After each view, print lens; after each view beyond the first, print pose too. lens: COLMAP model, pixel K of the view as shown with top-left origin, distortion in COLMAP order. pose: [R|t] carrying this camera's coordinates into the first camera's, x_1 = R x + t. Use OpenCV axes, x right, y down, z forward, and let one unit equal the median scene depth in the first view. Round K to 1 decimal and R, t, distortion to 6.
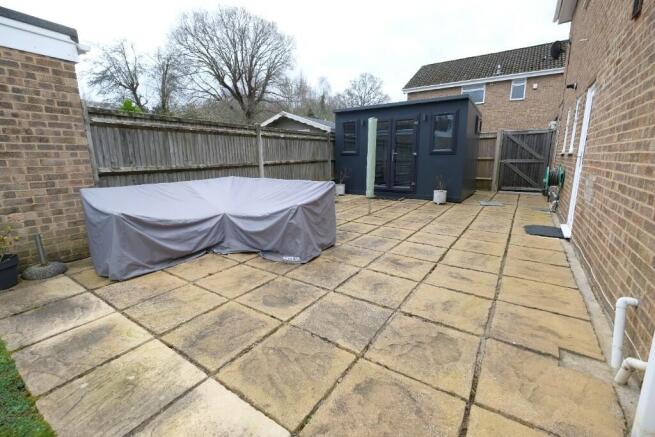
lens RADIAL K [[284.0, 0, 327.0], [0, 284.0, 215.1], [0, 0, 1]] dist [-0.002383, -0.000661]
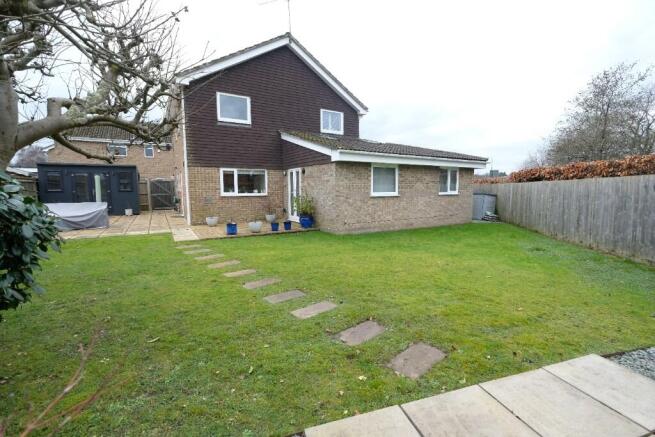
lens RADIAL K [[284.0, 0, 327.0], [0, 284.0, 215.1], [0, 0, 1]] dist [-0.002383, -0.000661]
pose [[0.410307, -0.077865, 0.908617, -0.661580], [0.185768, 0.982594, 0.000317, 0.166668], [-0.892826, 0.168662, 0.417630, -0.846685]]
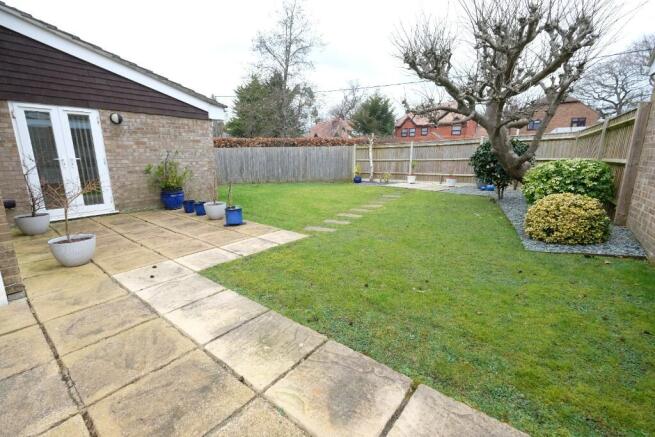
lens RADIAL K [[284.0, 0, 327.0], [0, 284.0, 215.1], [0, 0, 1]] dist [-0.002383, -0.000661]
pose [[-0.997093, -0.002945, 0.076142, -0.178743], [0.028050, 0.914900, 0.402705, -0.069365], [-0.070849, 0.403670, -0.912157, 0.318409]]
